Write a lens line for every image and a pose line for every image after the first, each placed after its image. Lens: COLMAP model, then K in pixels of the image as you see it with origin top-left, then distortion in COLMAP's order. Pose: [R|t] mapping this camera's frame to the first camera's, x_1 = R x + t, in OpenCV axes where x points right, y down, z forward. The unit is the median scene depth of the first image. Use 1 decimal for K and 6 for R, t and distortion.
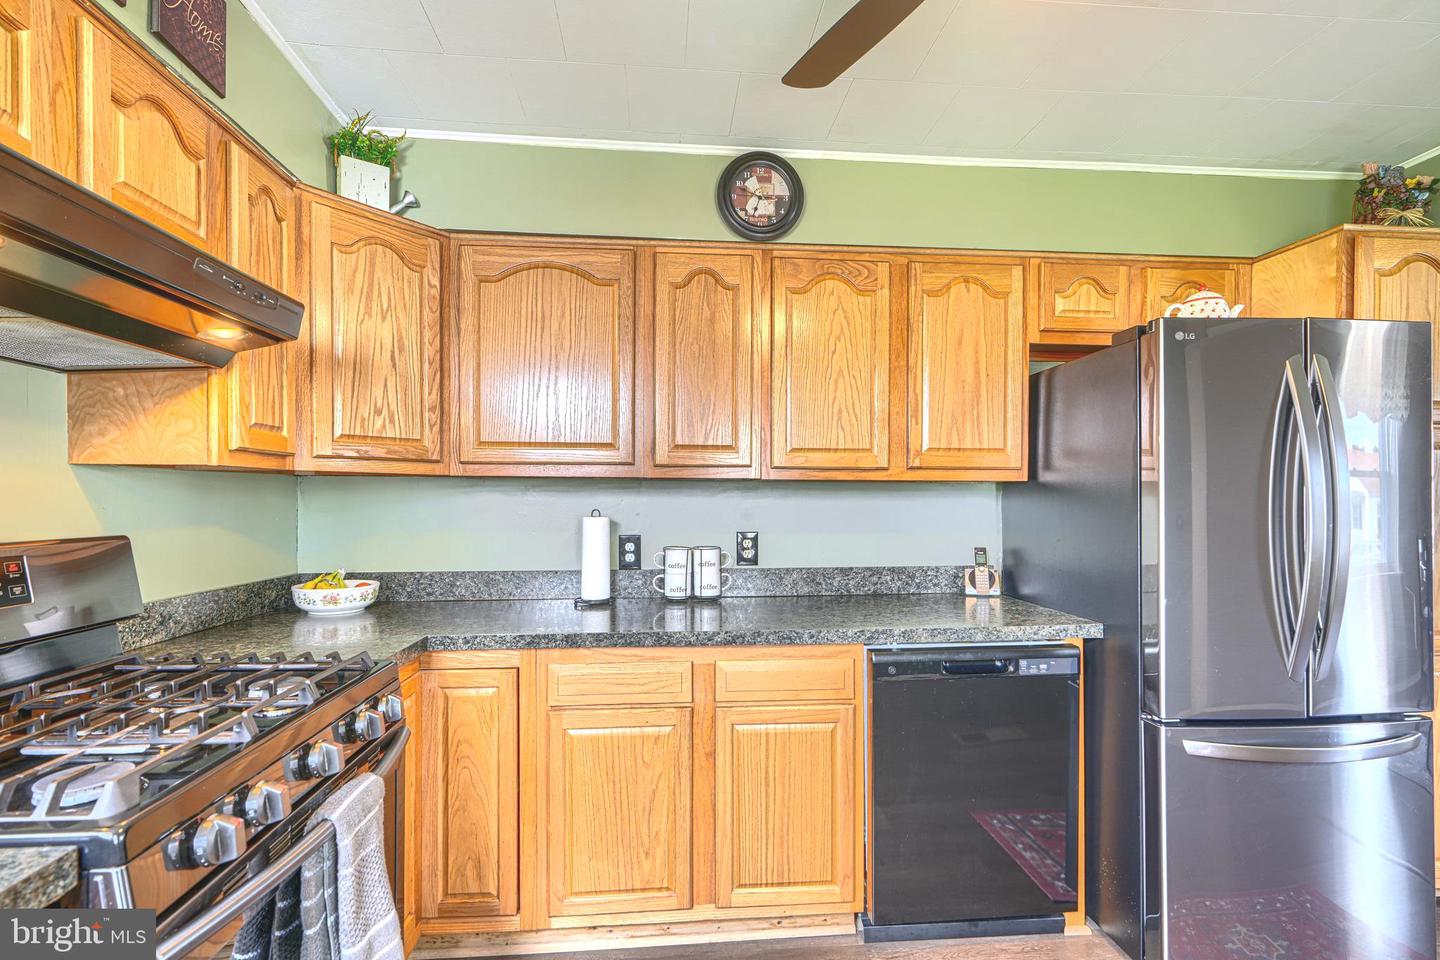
lens RADIAL K [[665.2, 0, 717.8], [0, 665.2, 500.9], [0, 0, 1]] dist [-0.000539, -0.000114]
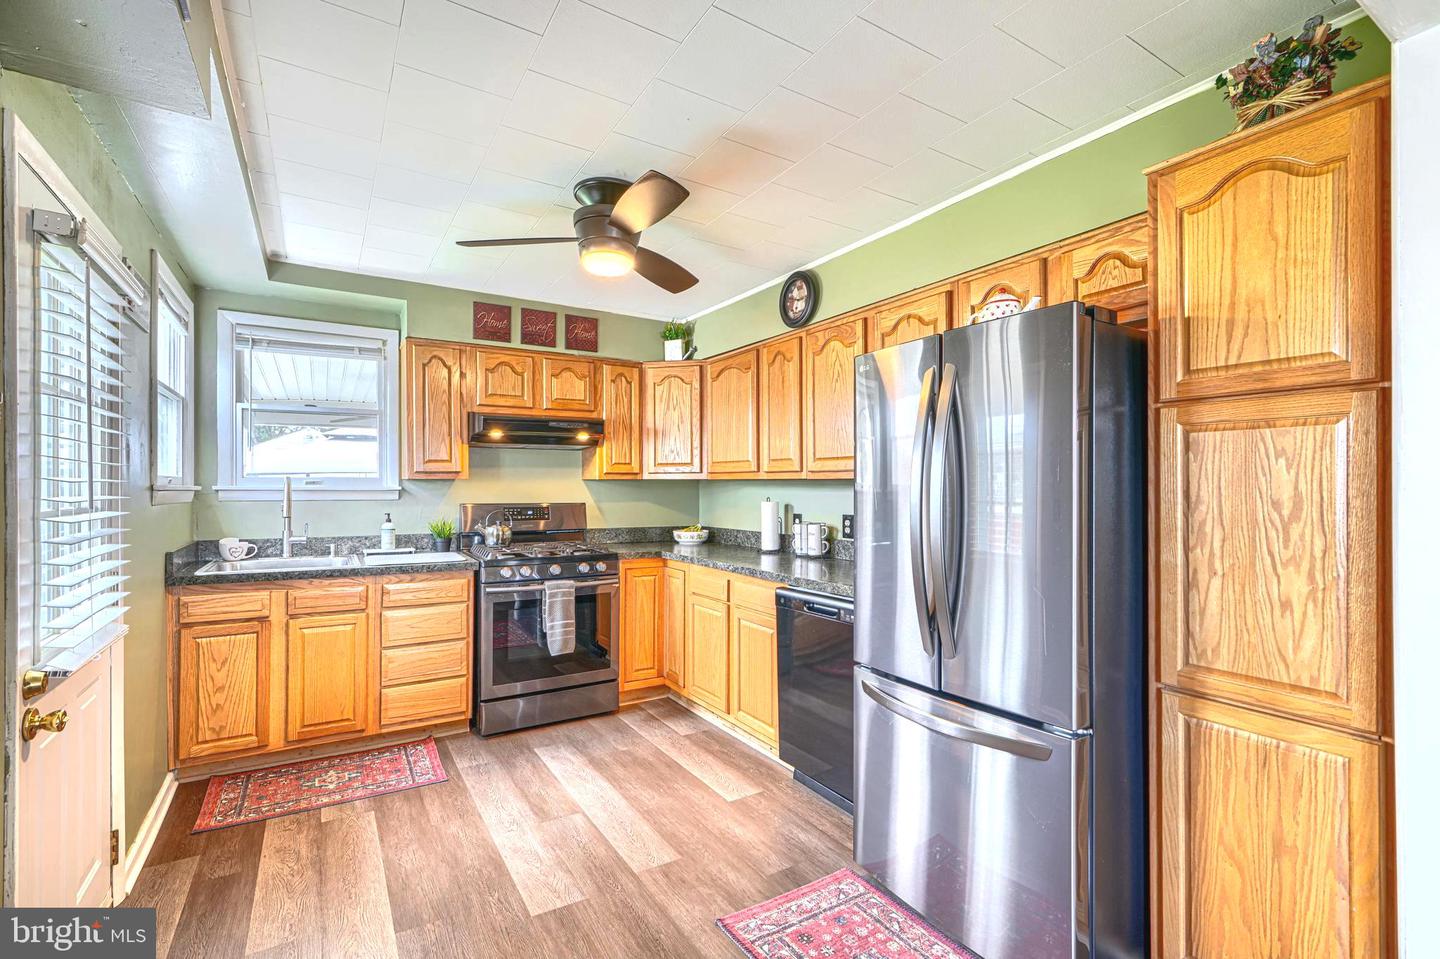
lens RADIAL K [[656.9, 0, 722.4], [0, 656.9, 484.2], [0, 0, 1]] dist [0.000730, -0.000442]
pose [[0.452296, -0.005677, -0.891850, 1.325474], [0.000515, 0.999981, -0.006104, -0.011755], [0.891868, 0.002301, 0.452291, 0.135755]]
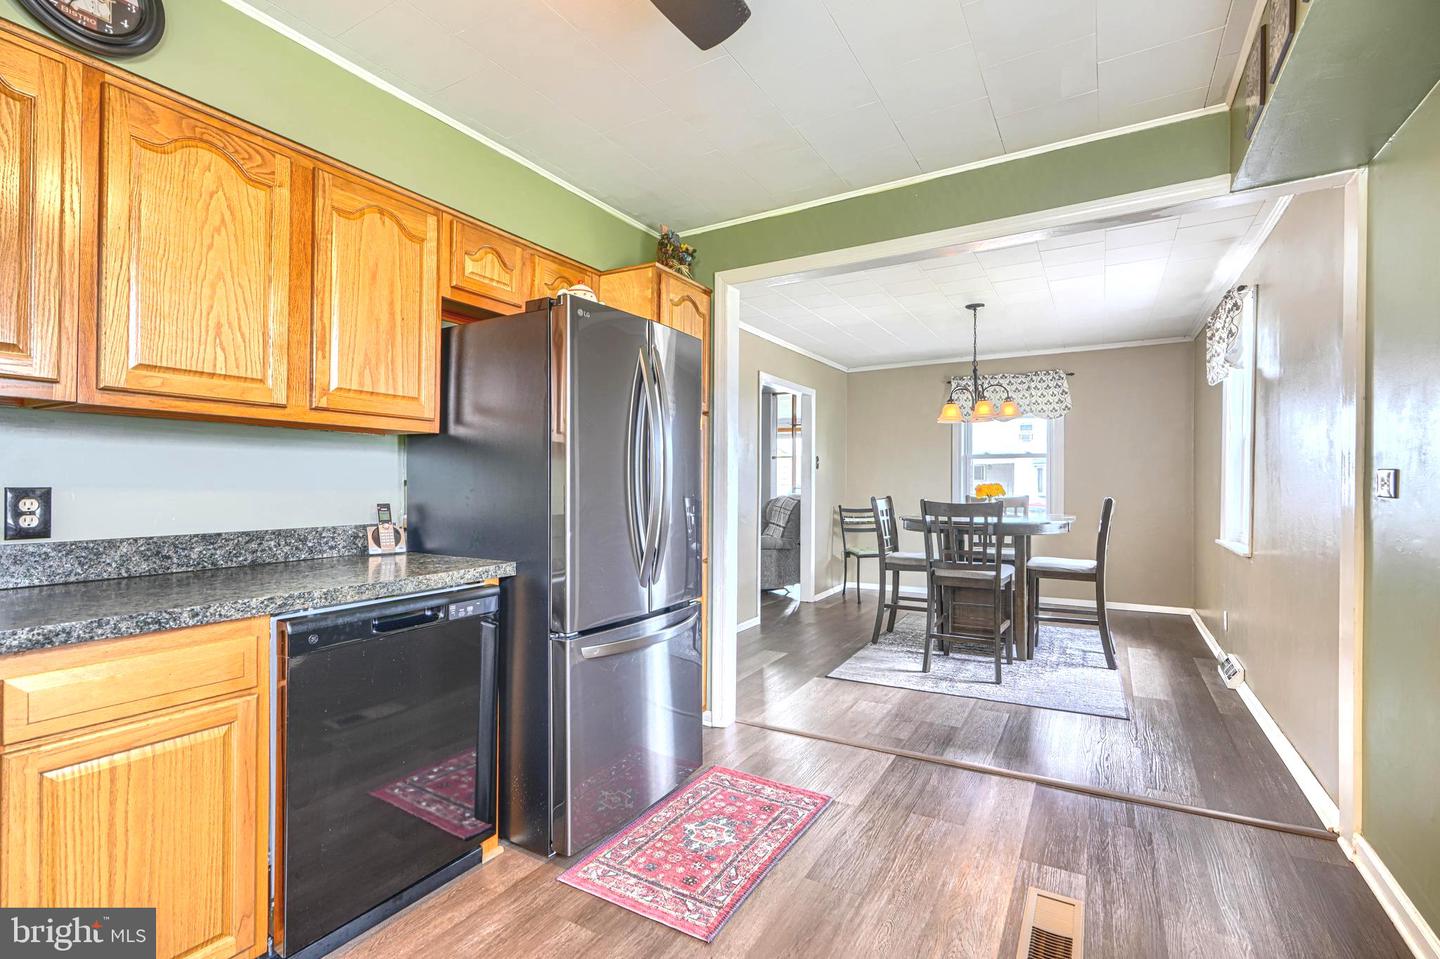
lens RADIAL K [[656.9, 0, 722.4], [0, 656.9, 484.2], [0, 0, 1]] dist [0.000730, -0.000442]
pose [[0.571416, 0.000826, 0.820660, -0.108507], [0.003711, 0.999987, -0.003590, 0.054709], [-0.820652, 0.005097, 0.571405, 0.085252]]
